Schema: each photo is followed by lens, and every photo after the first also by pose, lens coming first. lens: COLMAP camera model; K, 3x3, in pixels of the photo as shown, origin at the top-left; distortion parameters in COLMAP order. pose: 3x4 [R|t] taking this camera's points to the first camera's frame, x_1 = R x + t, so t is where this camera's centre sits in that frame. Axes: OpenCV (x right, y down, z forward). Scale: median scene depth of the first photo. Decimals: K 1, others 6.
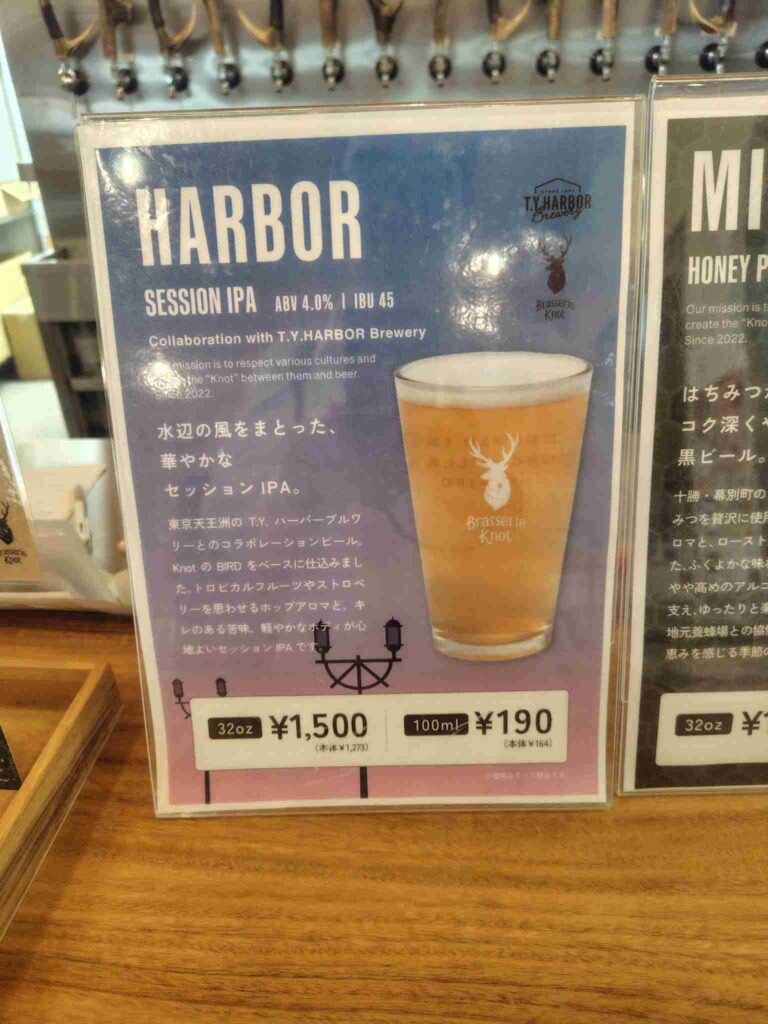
lens RADIAL K [[701.1, 0, 374.7], [0, 701.1, 516.2], [0, 0, 1]] dist [0.015102, -0.016953]
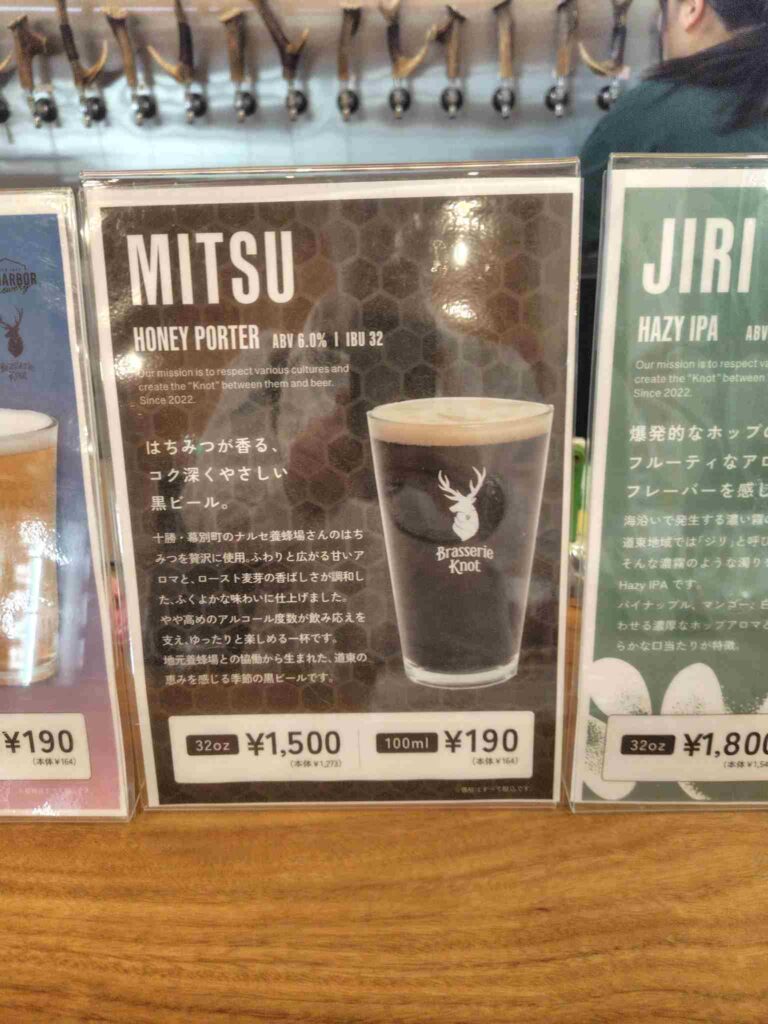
lens RADIAL K [[701.1, 0, 368.6], [0, 701.1, 512.6], [0, 0, 1]] dist [0.015102, -0.016953]
pose [[0.999862, 0.013464, 0.009780, 0.701546], [-0.013190, 0.999534, -0.027539, -0.038997], [-0.010147, 0.027406, 0.999573, -0.106624]]
